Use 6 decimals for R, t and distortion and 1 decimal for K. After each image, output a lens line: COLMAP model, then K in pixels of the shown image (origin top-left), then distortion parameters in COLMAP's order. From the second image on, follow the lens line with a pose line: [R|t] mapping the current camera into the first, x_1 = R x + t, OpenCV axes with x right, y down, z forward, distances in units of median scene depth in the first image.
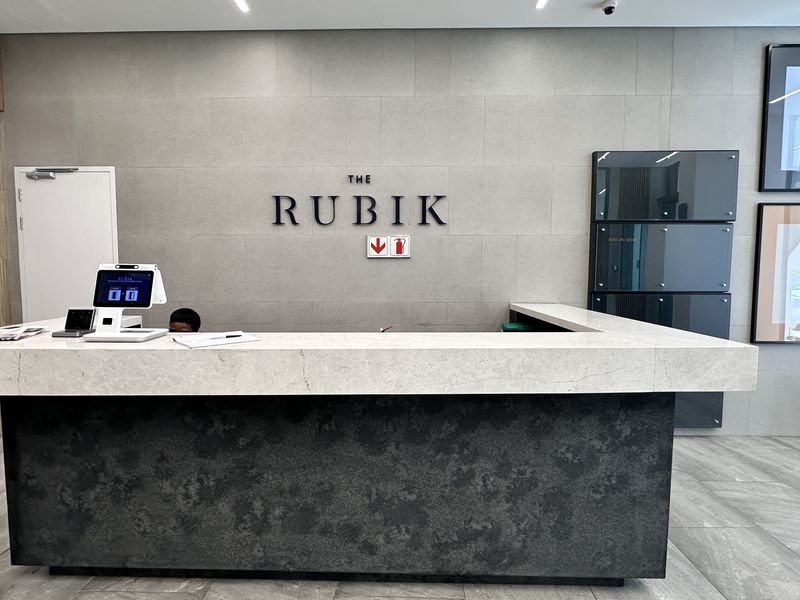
lens RADIAL K [[458.4, 0, 394.0], [0, 458.4, 302.5], [0, 0, 1]] dist [-0.007550, 0.000721]
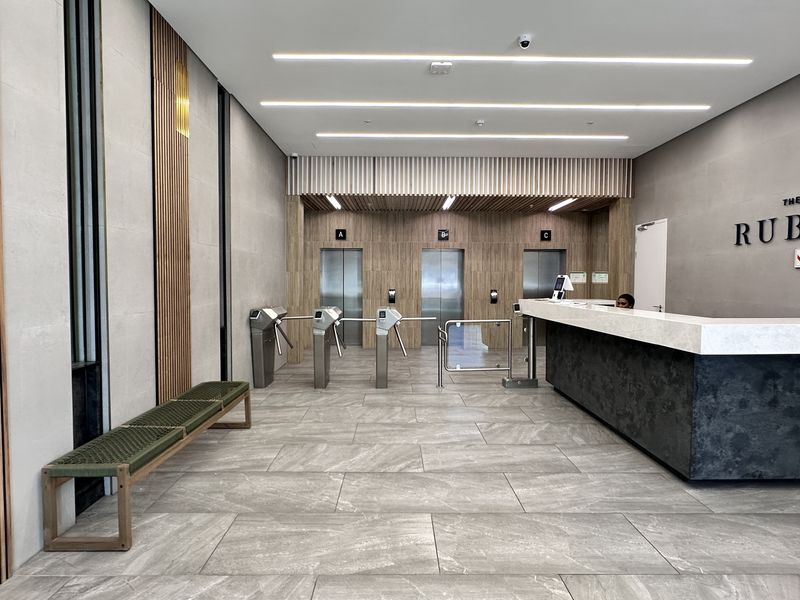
lens RADIAL K [[458.4, 0, 401.0], [0, 458.4, 299.9], [0, 0, 1]] dist [-0.007550, 0.000721]
pose [[0.035558, 0.042121, -0.998480, 1.711904], [-0.076589, 0.996288, 0.039301, 0.022930], [0.996429, 0.075075, 0.038652, -0.047042]]
